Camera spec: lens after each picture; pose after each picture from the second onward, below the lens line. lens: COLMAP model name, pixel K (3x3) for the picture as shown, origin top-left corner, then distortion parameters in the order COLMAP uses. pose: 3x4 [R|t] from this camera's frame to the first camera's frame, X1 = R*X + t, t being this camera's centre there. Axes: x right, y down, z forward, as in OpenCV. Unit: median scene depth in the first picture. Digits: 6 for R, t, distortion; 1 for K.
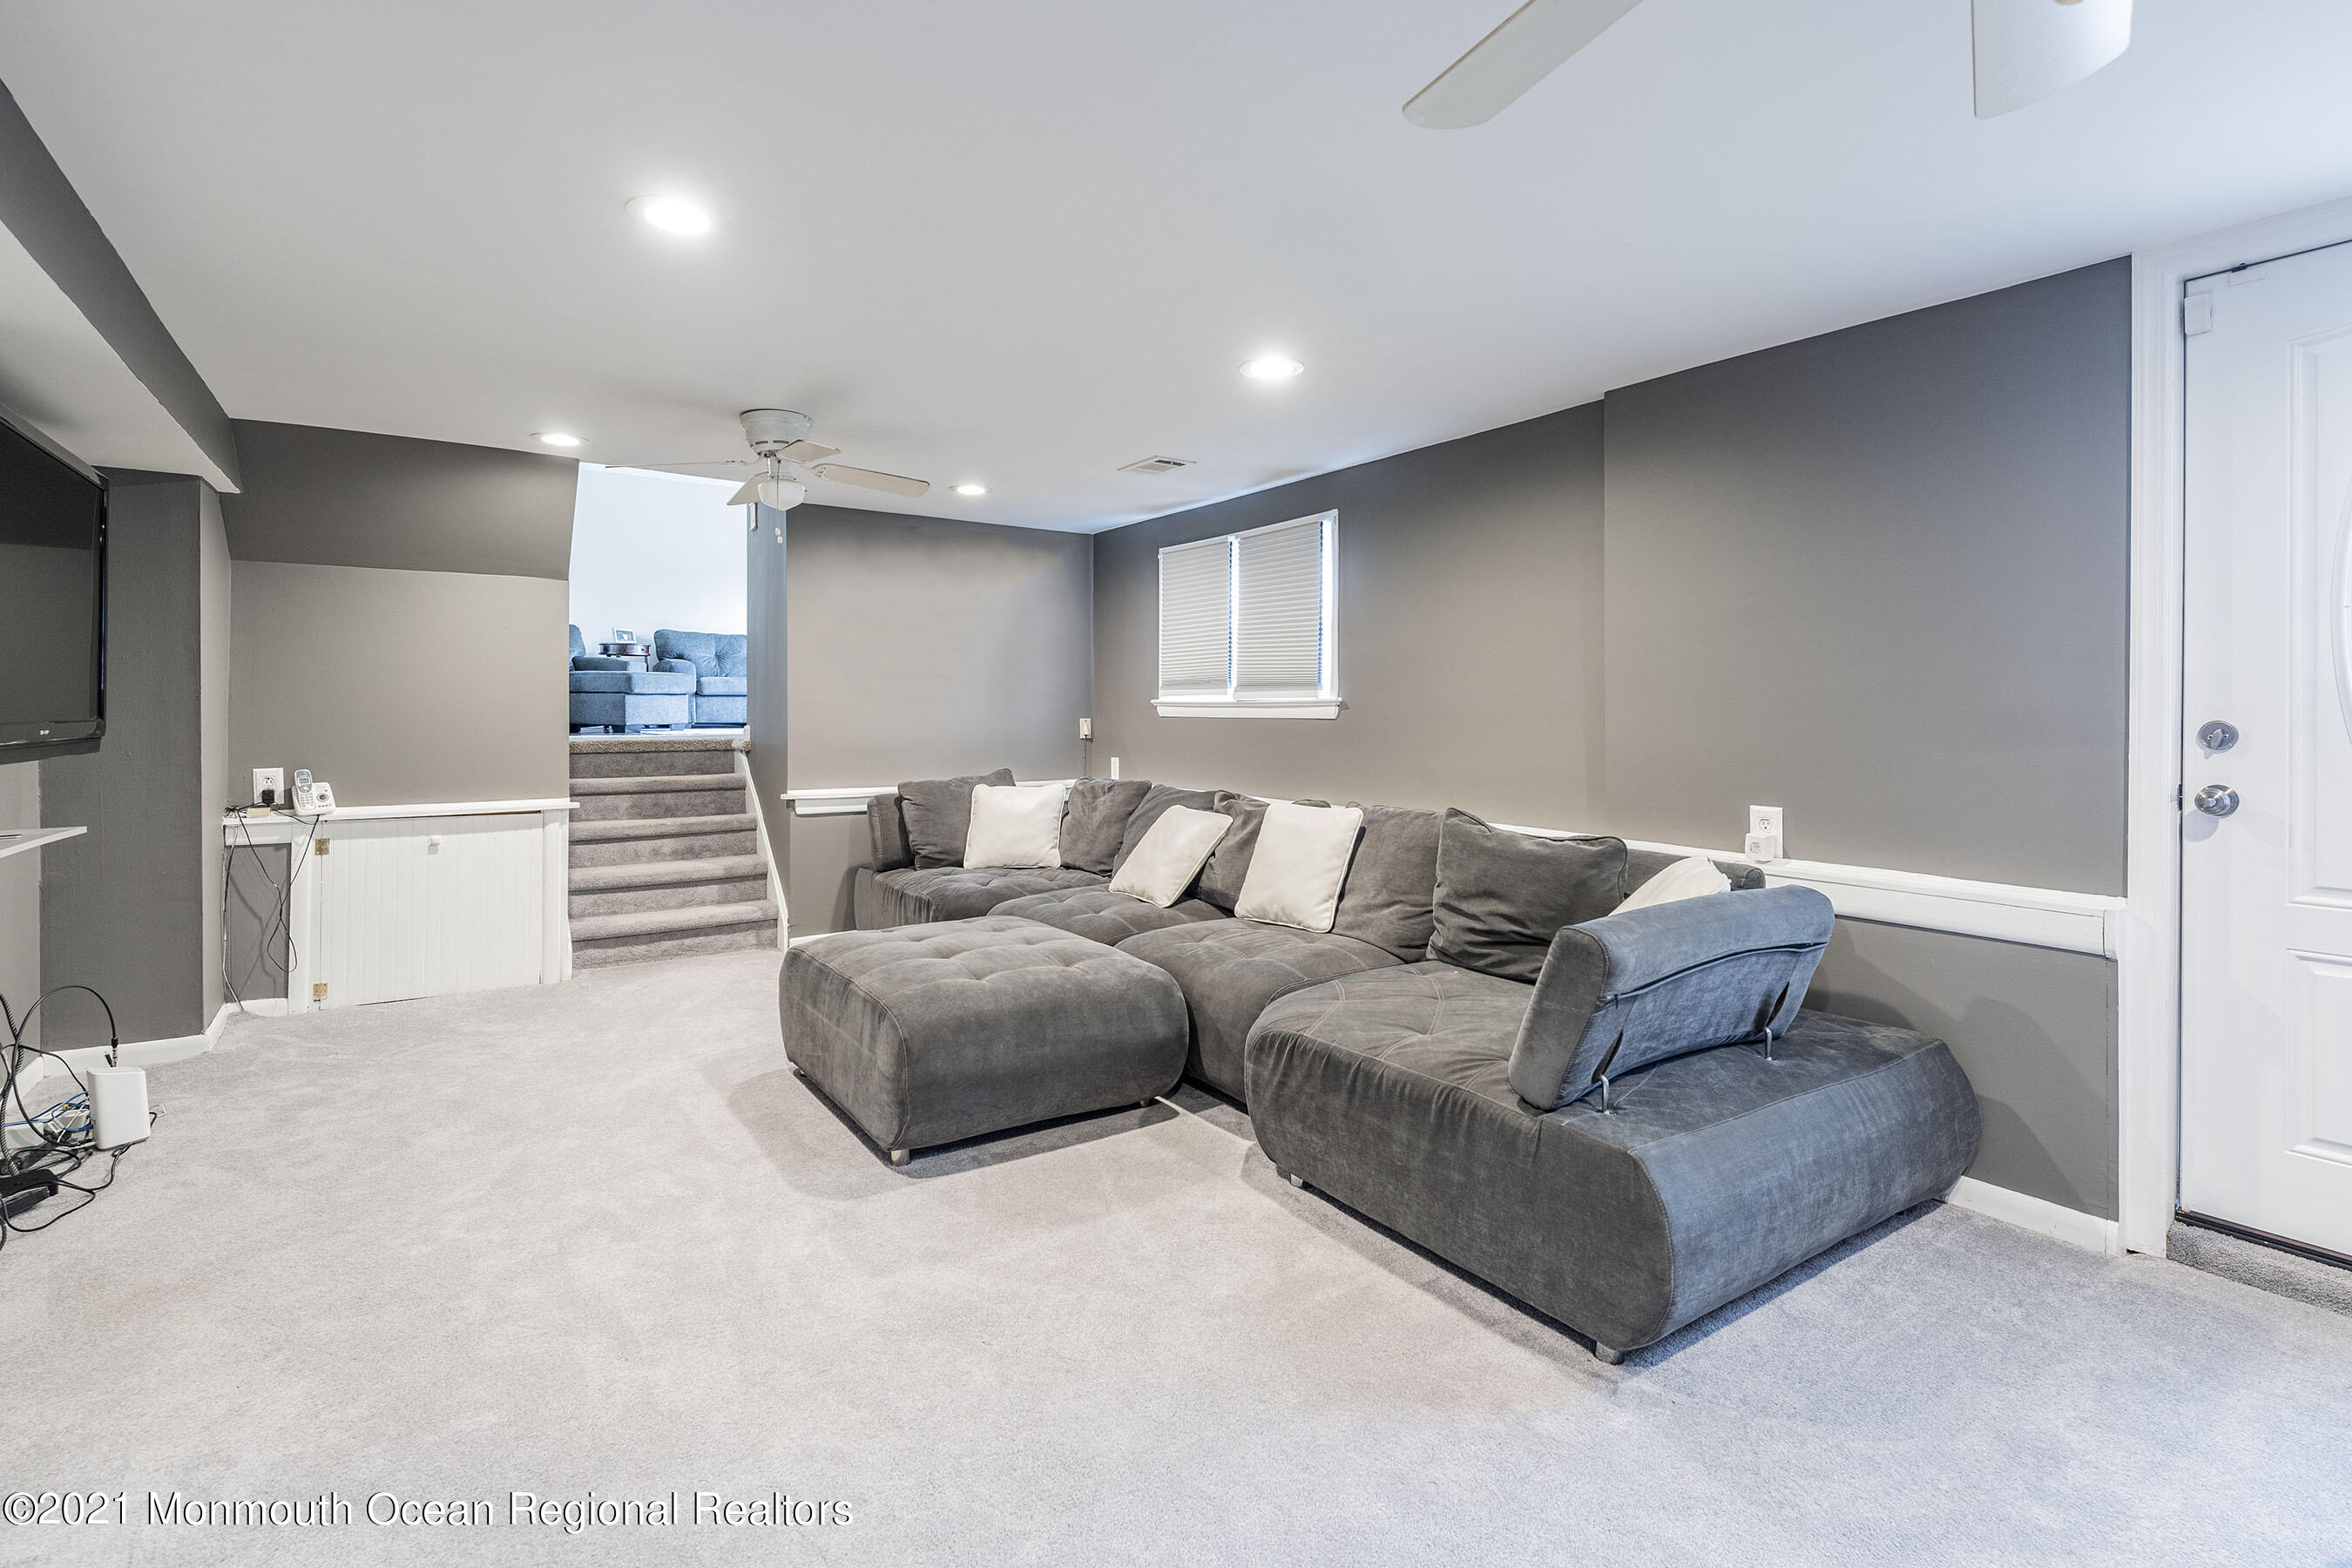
lens RADIAL K [[1106.9, 0, 1166.9], [0, 1106.9, 709.4], [0, 0, 1]] dist [0.002814, 0.000253]
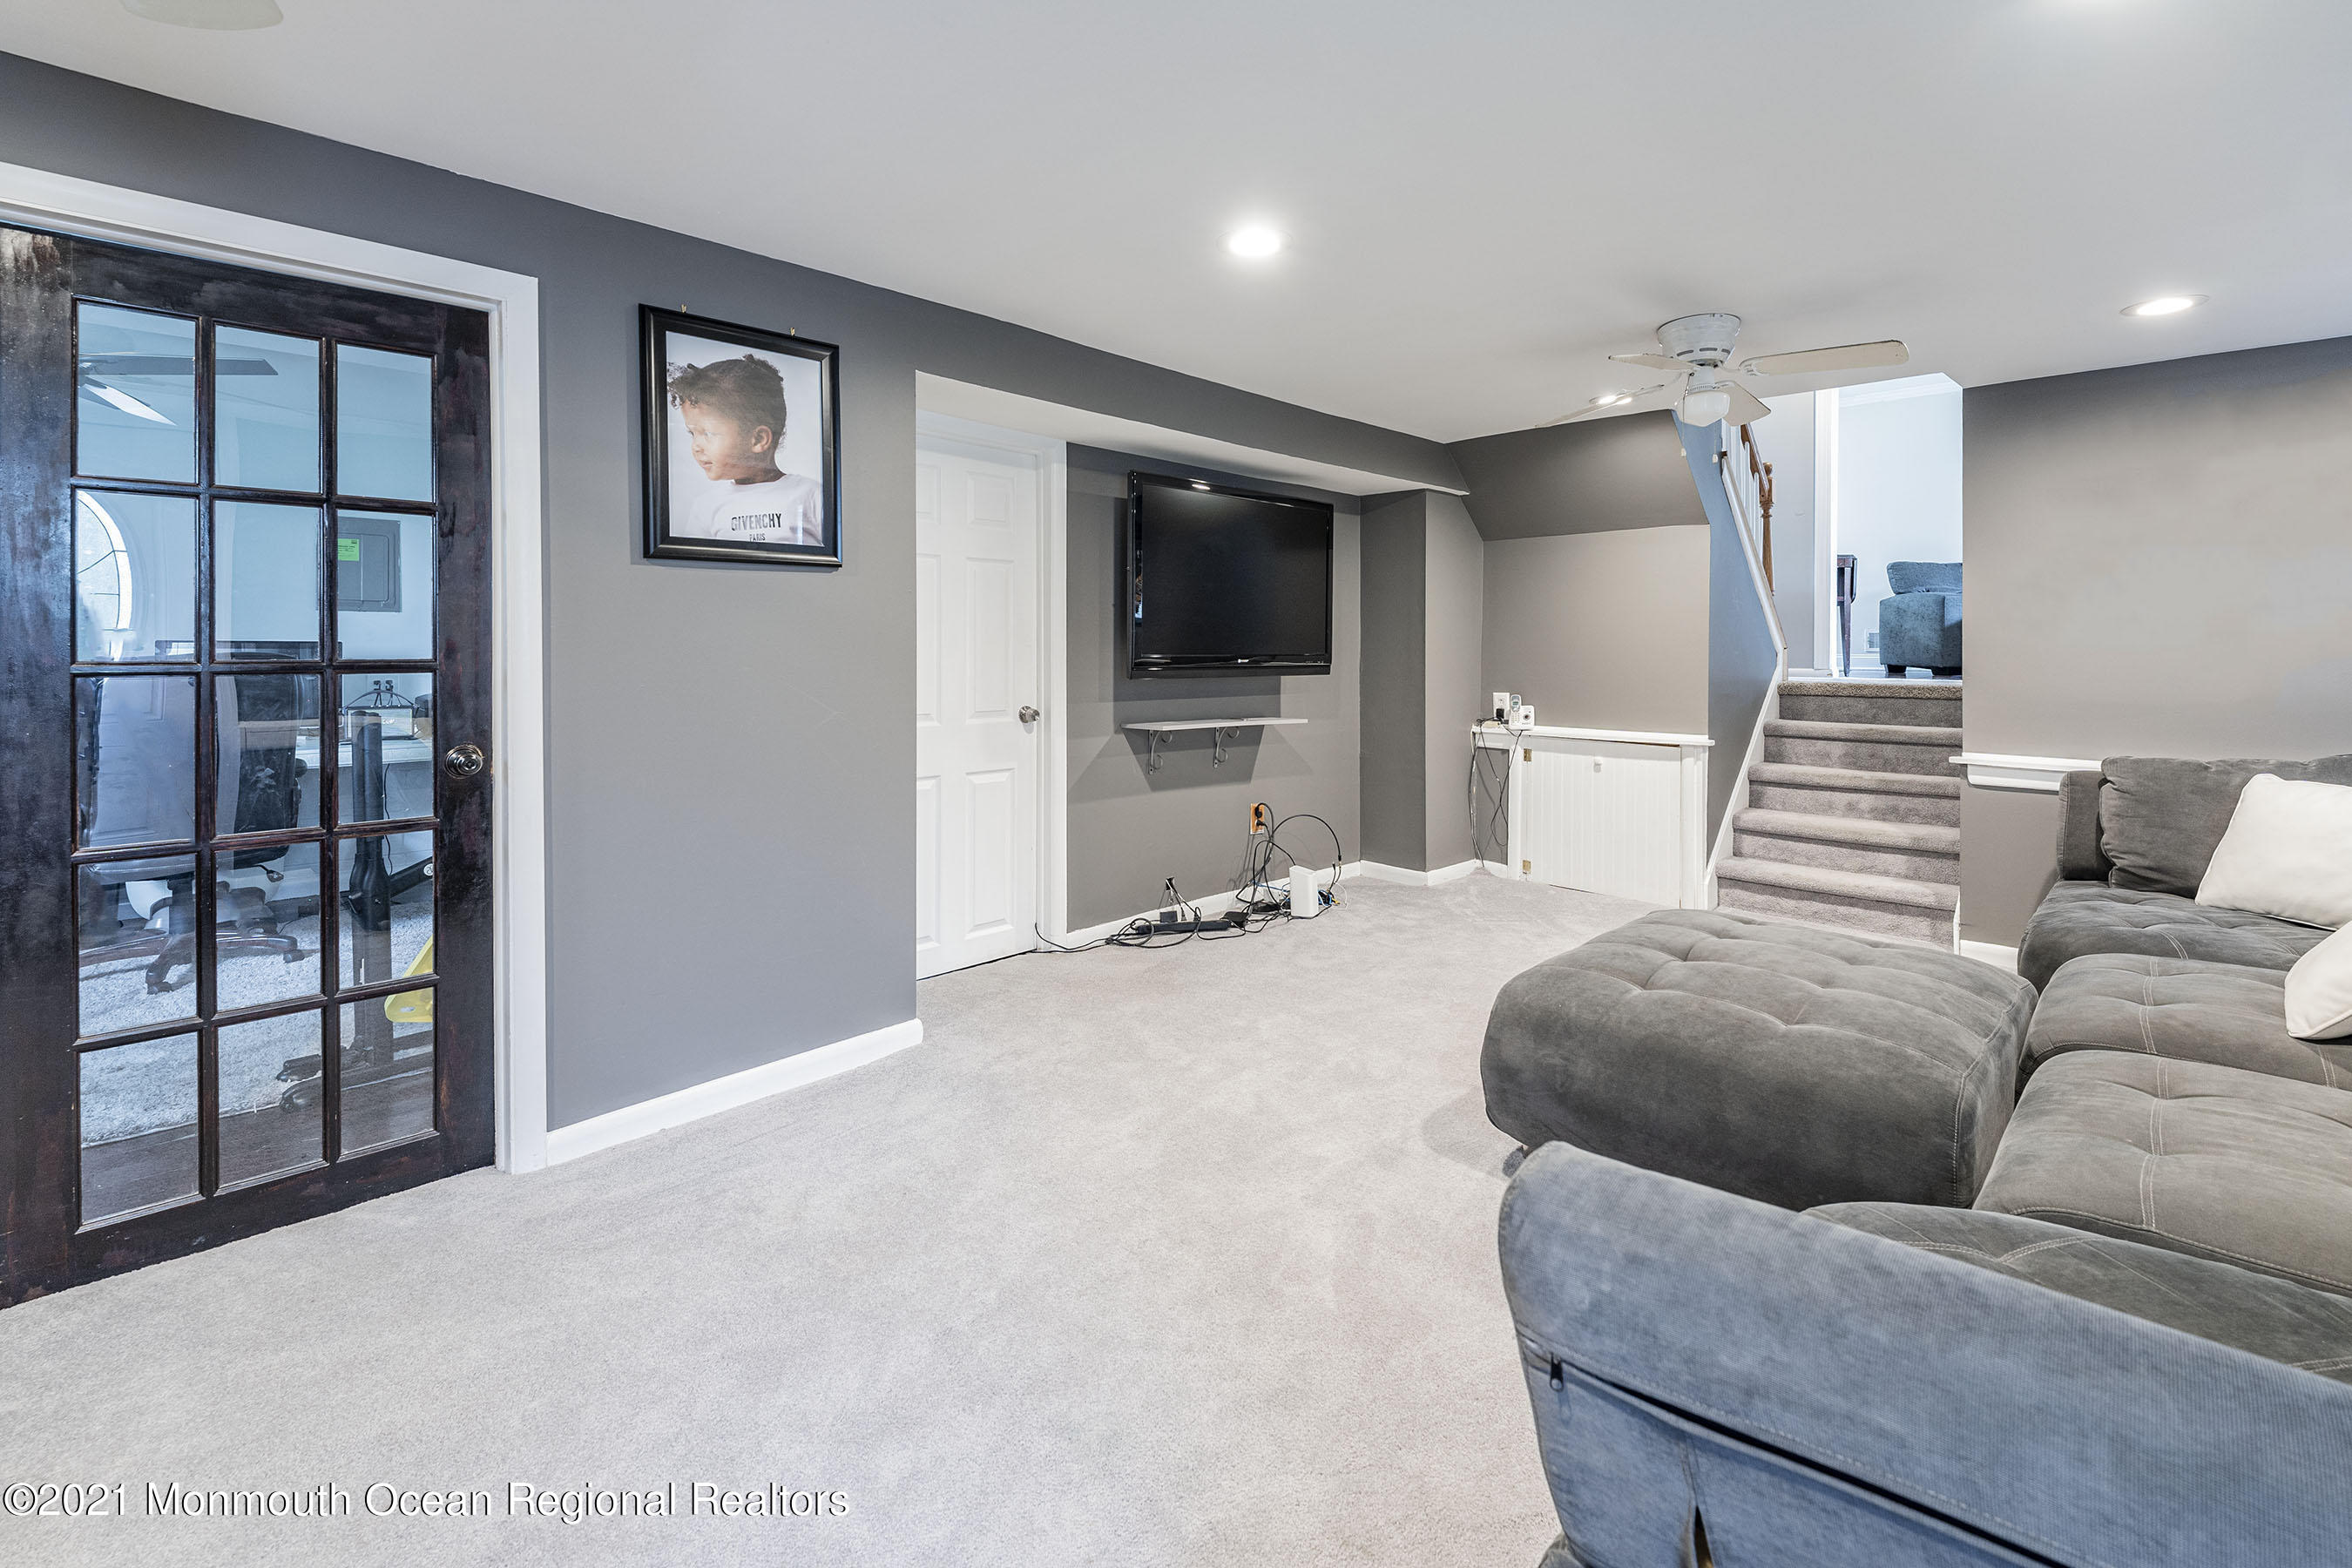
lens RADIAL K [[1046.7, 0, 1196.9], [0, 1046.7, 649.0], [0, 0, 1]] dist [0.005407, 0.000065]
pose [[0.176215, 0.000990, -0.984351, 0.313833], [-0.004134, 0.999991, 0.000266, 0.001120], [0.984343, 0.004022, 0.176218, 0.339223]]
